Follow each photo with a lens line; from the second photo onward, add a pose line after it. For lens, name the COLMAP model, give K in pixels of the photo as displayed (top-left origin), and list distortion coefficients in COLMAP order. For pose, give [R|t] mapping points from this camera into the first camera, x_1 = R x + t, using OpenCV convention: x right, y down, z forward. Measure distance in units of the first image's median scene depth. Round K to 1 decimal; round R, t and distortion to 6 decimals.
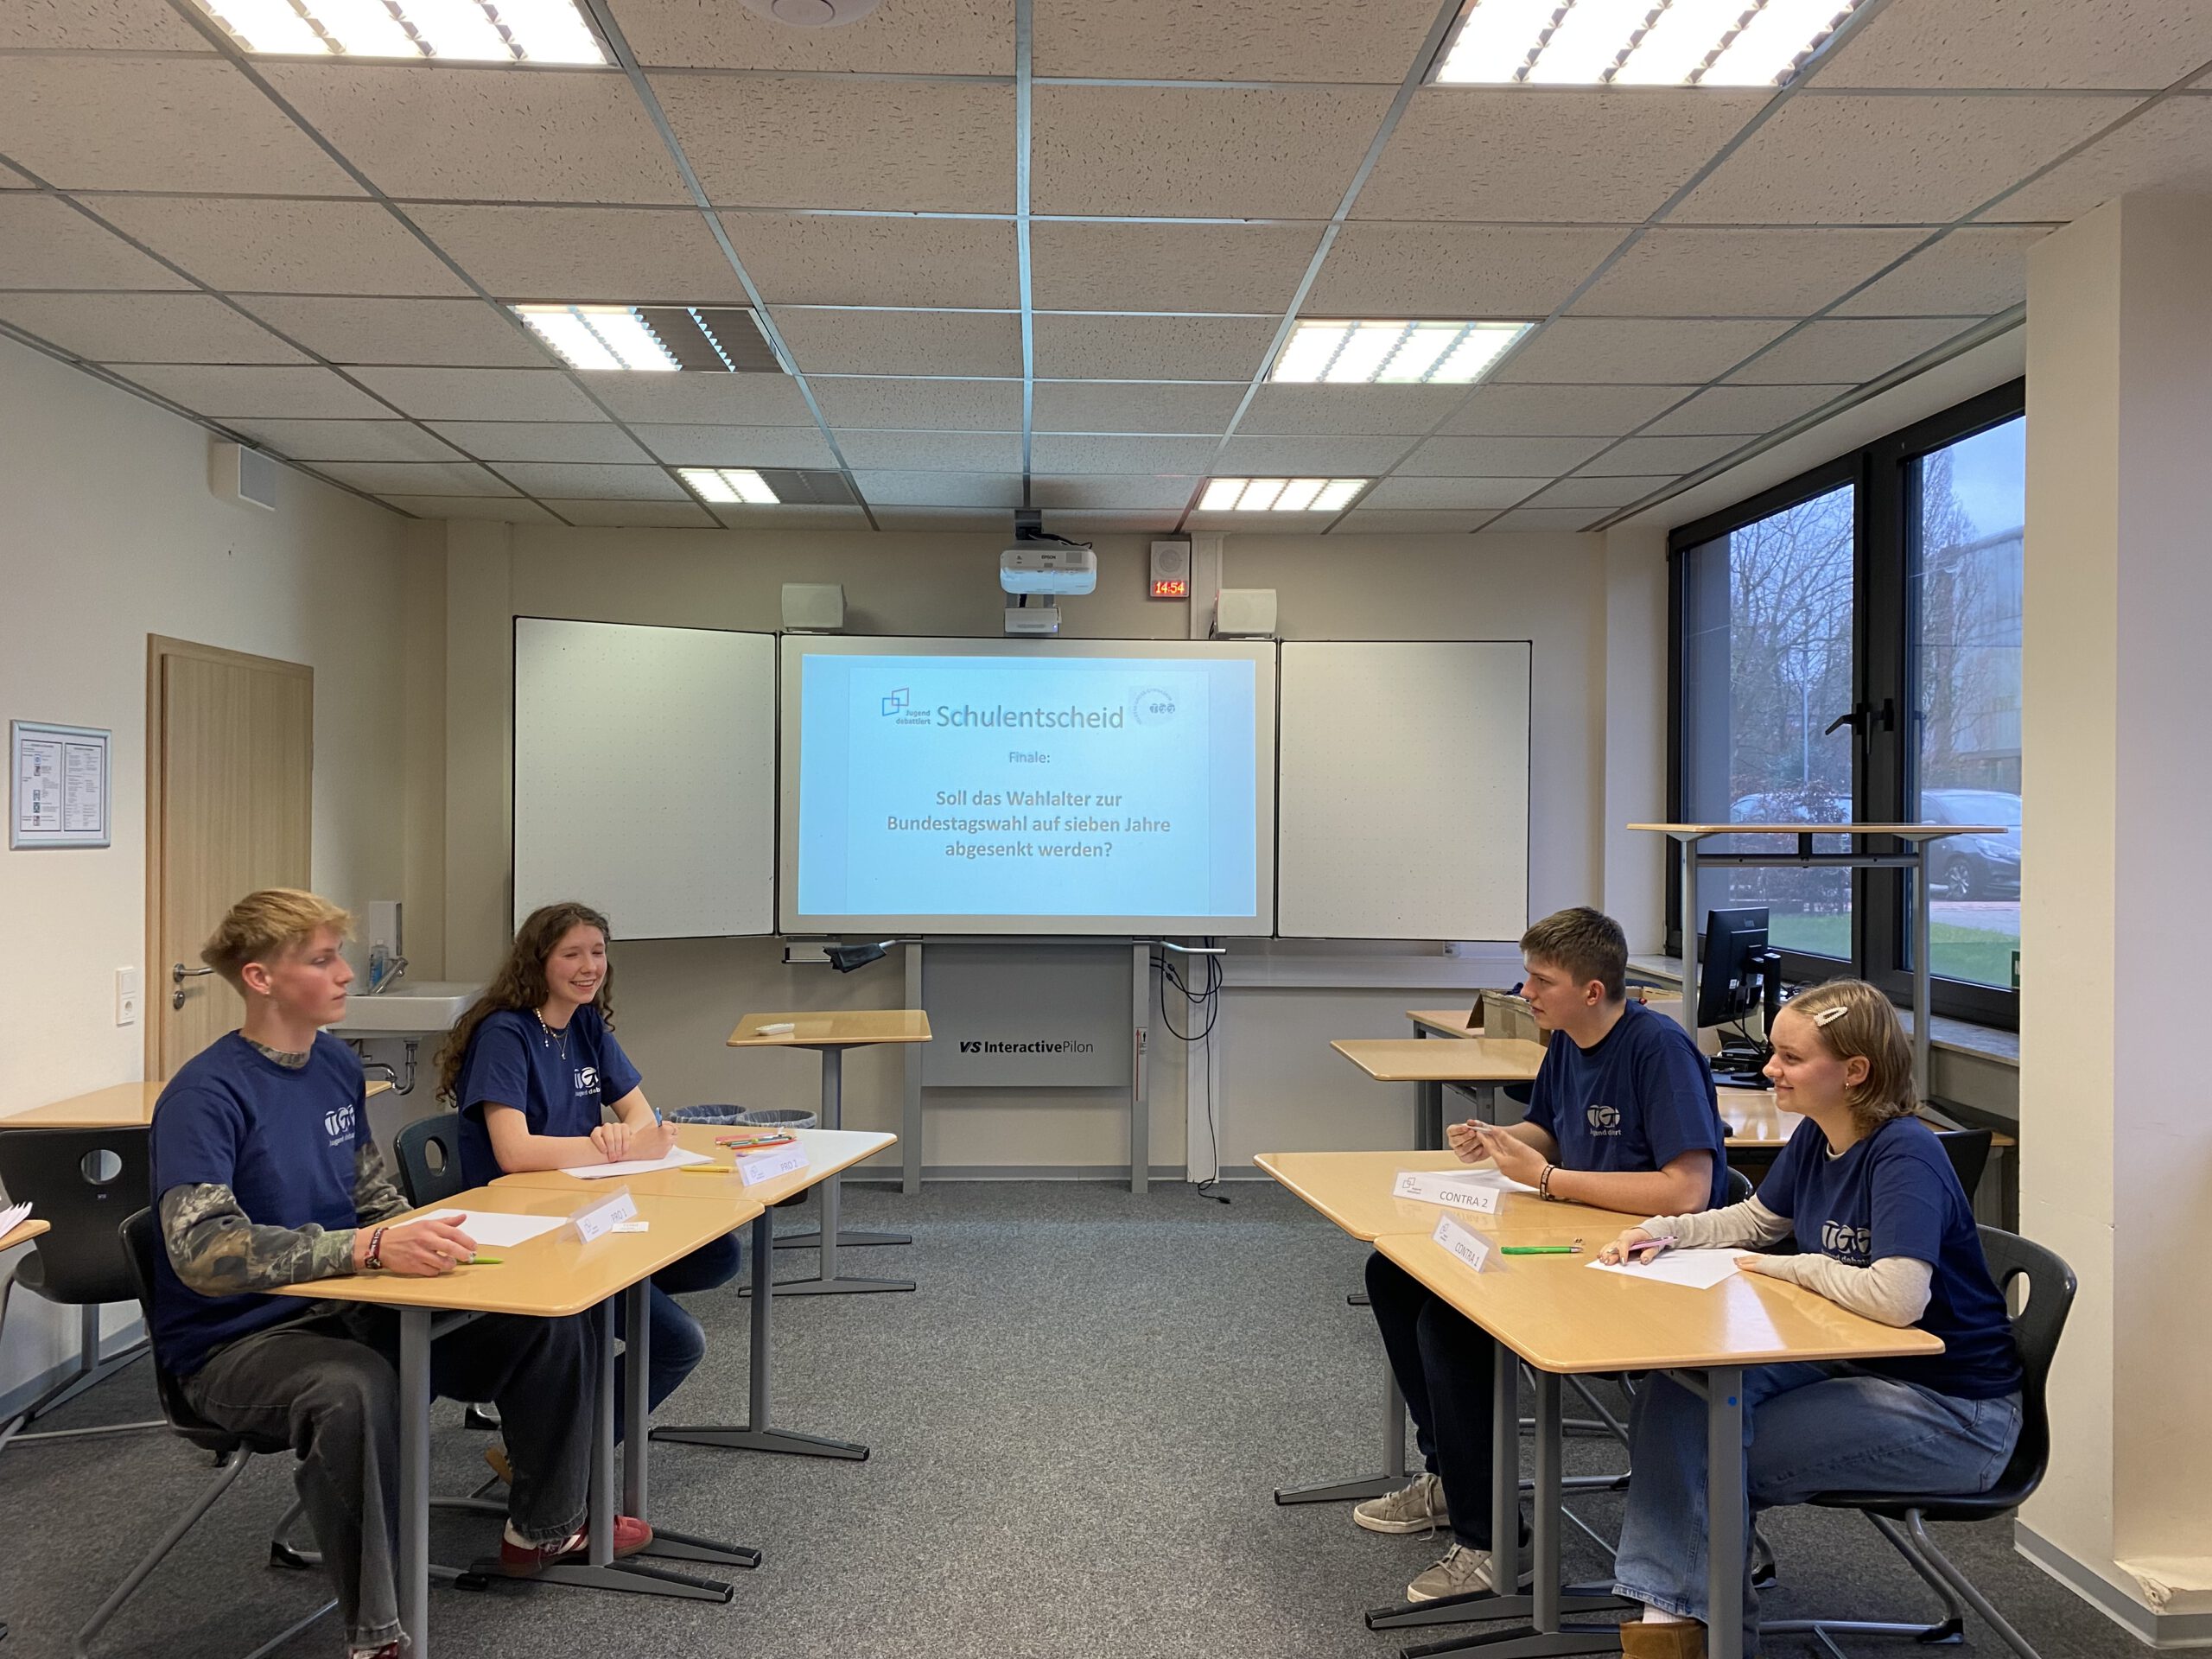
lens RADIAL K [[1660.9, 0, 1098.5], [0, 1660.9, 839.9], [0, 0, 1]] dist [0.028099, -0.022579]
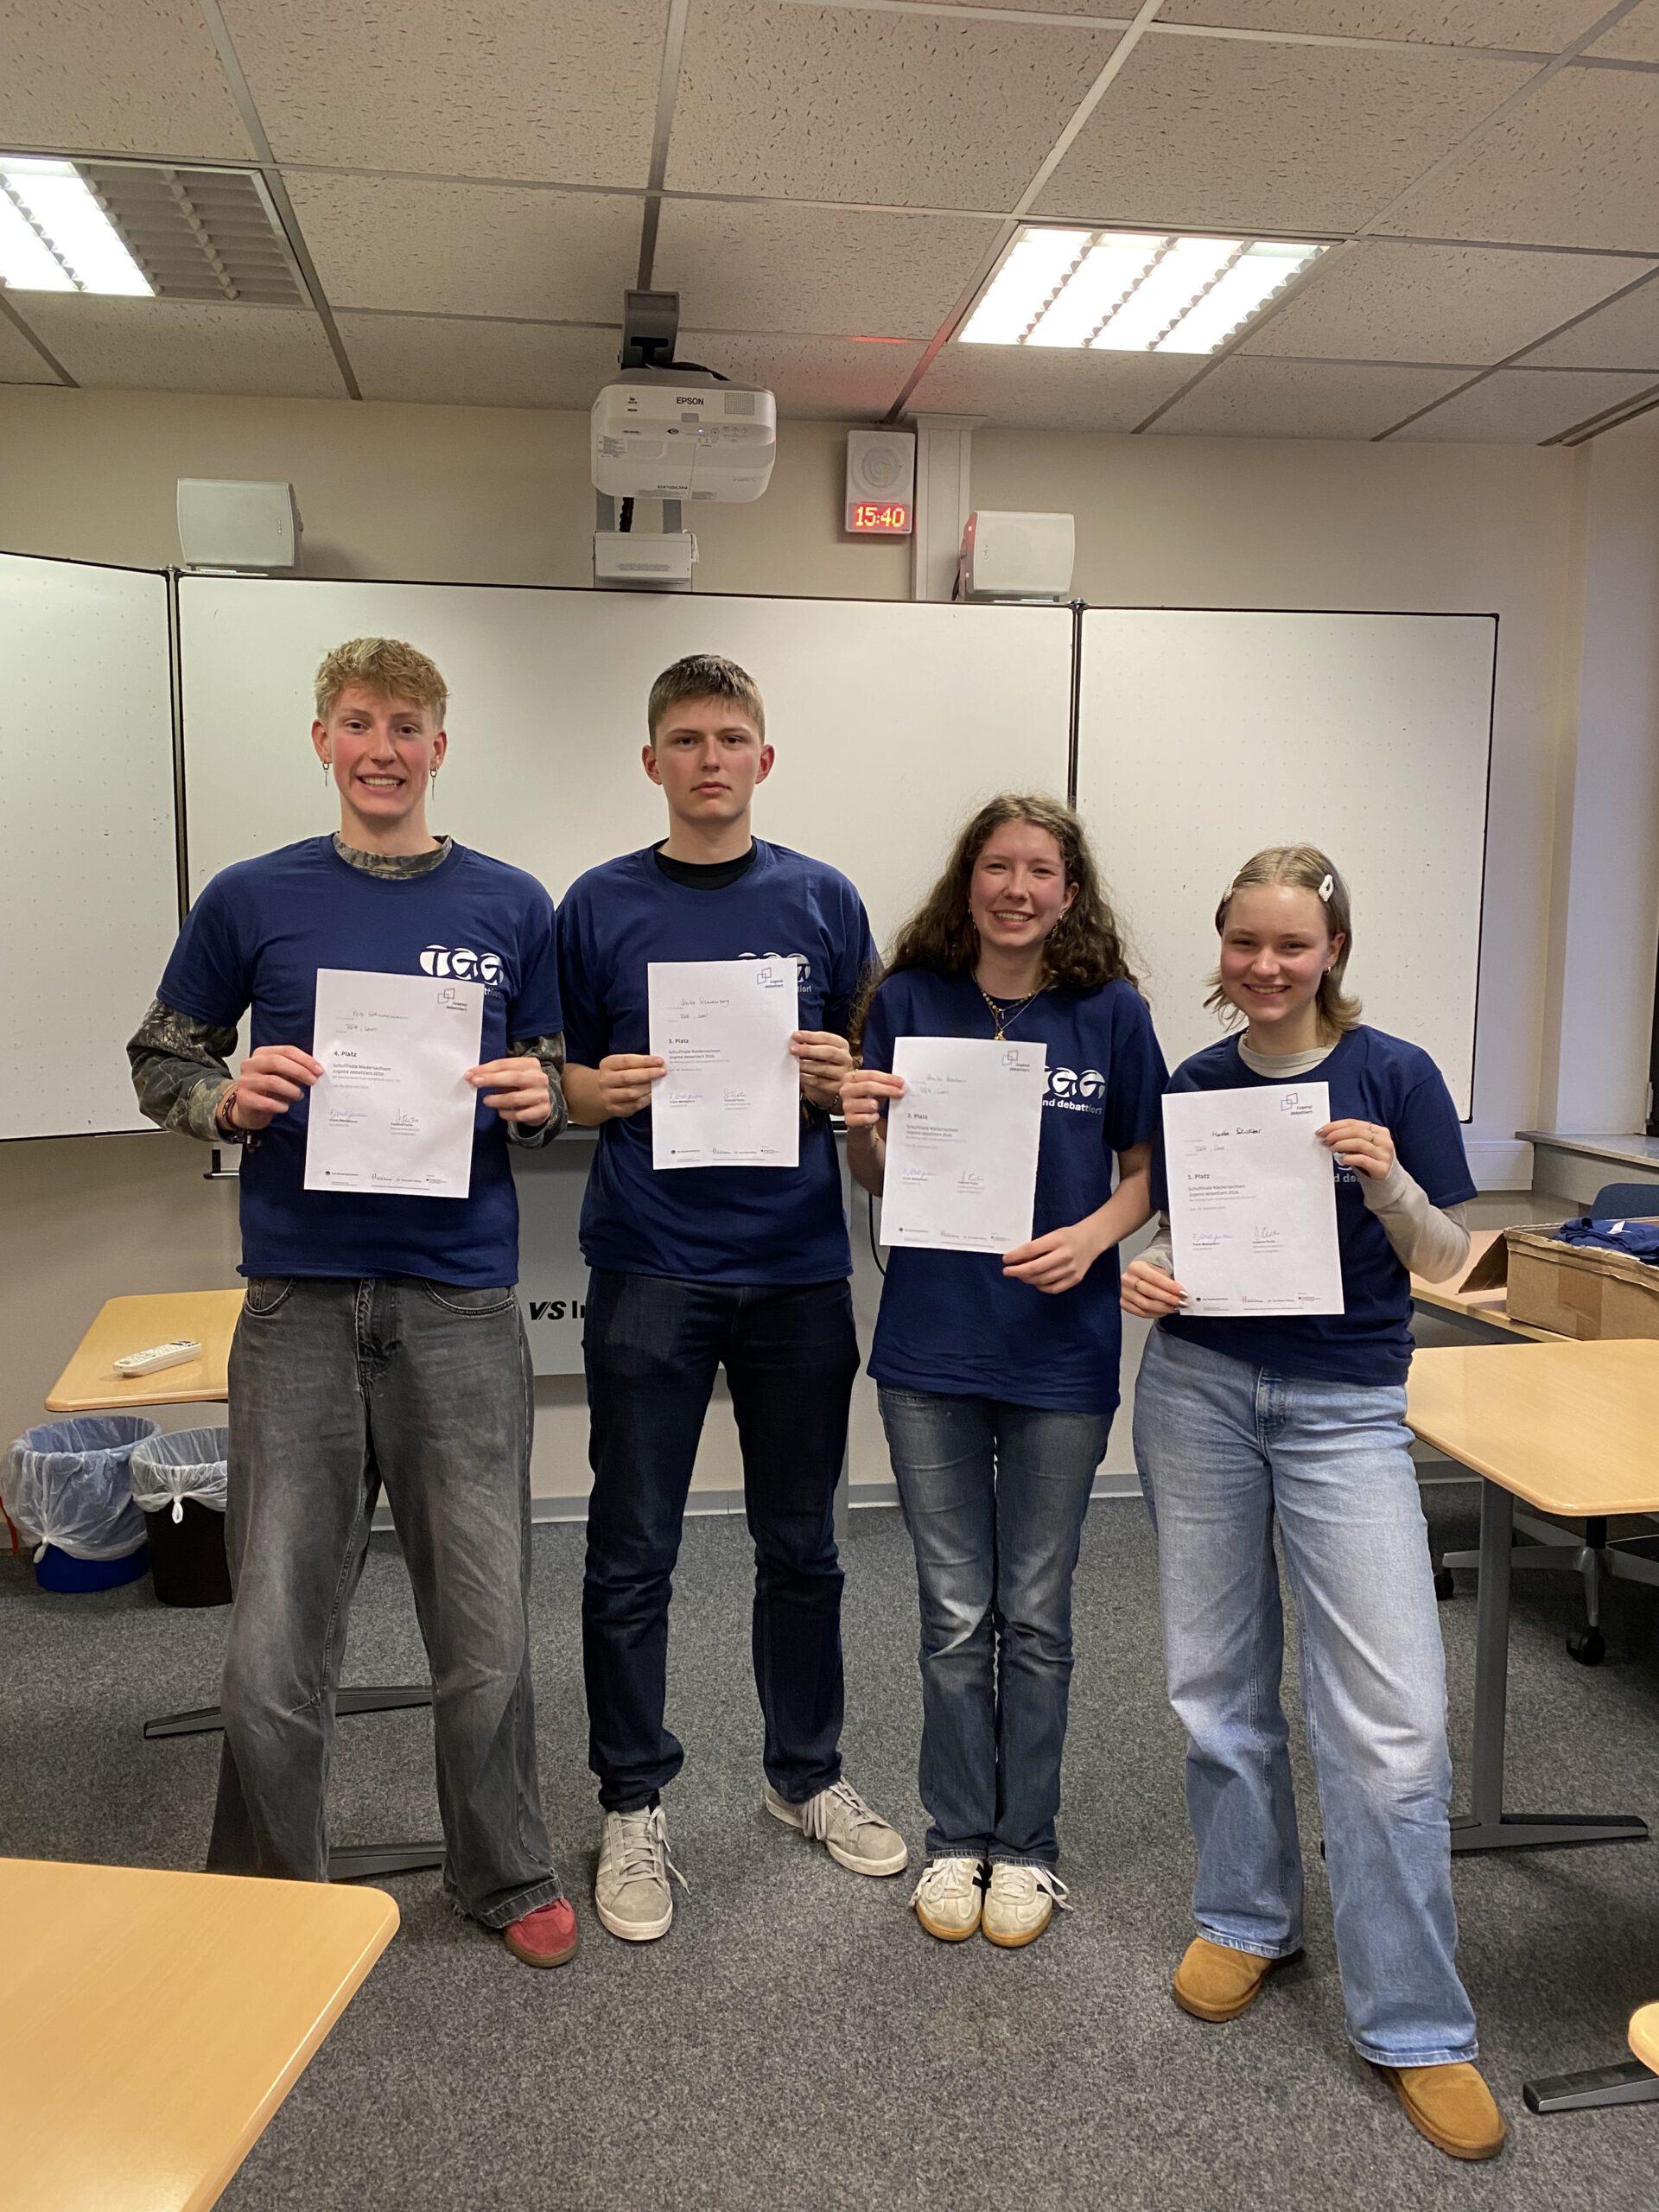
lens RADIAL K [[1660.9, 0, 824.5], [0, 1660.9, 1102.8], [0, 0, 1]] dist [0.028099, -0.022579]
pose [[0.997979, -0.006590, 0.063209, -0.016072], [0.000322, 0.995120, 0.098671, -0.006127], [-0.063551, -0.098451, 0.993111, 0.417084]]
